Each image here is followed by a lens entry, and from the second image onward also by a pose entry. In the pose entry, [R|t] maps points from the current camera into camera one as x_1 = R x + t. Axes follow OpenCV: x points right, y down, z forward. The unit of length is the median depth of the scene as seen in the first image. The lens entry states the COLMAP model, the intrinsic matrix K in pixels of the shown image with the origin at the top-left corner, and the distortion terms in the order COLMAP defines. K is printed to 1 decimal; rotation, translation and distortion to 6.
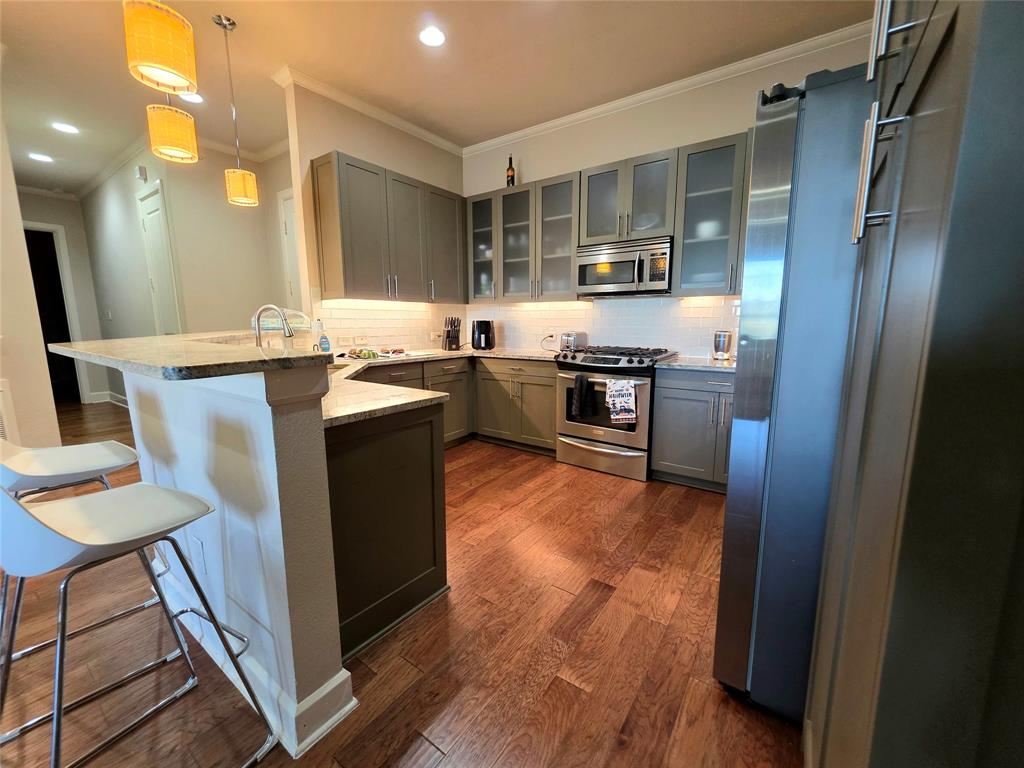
lens RADIAL K [[409.1, 0, 514.5], [0, 409.1, 385.9], [0, 0, 1]] dist [0.002054, 0.000450]
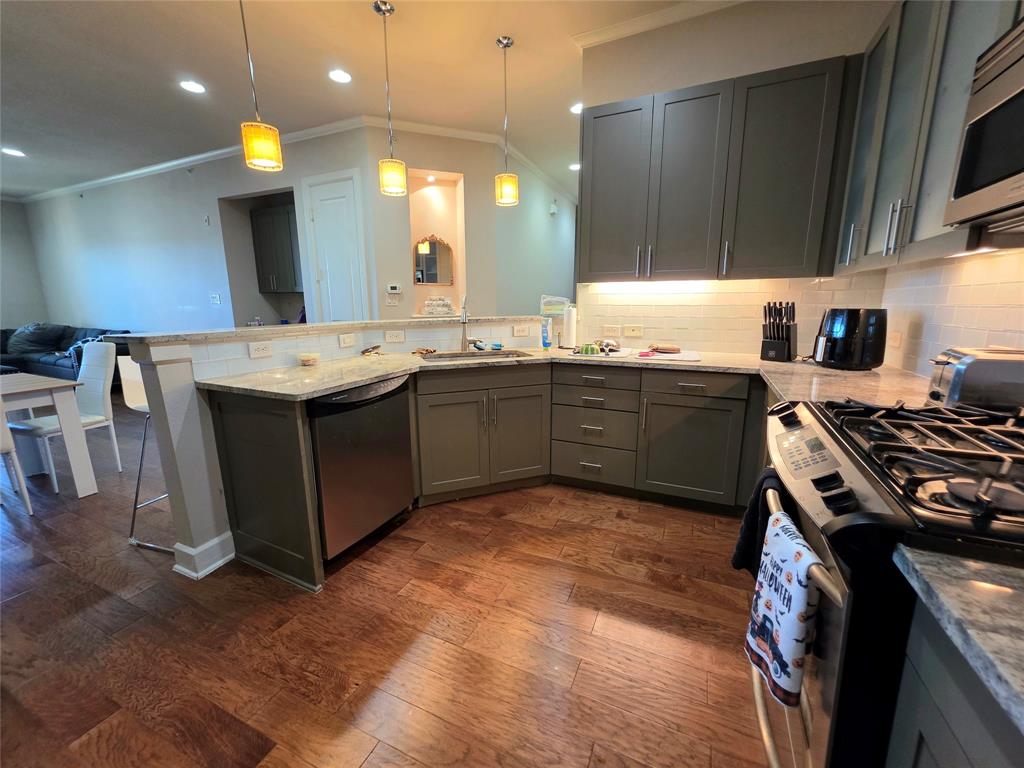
lens RADIAL K [[409.1, 0, 514.5], [0, 409.1, 385.9], [0, 0, 1]] dist [0.002054, 0.000450]
pose [[0.183180, 0.195604, -0.963423, 0.391846], [-0.148325, 0.974286, 0.169608, -0.109688], [0.971826, 0.111831, 0.207482, 0.614596]]
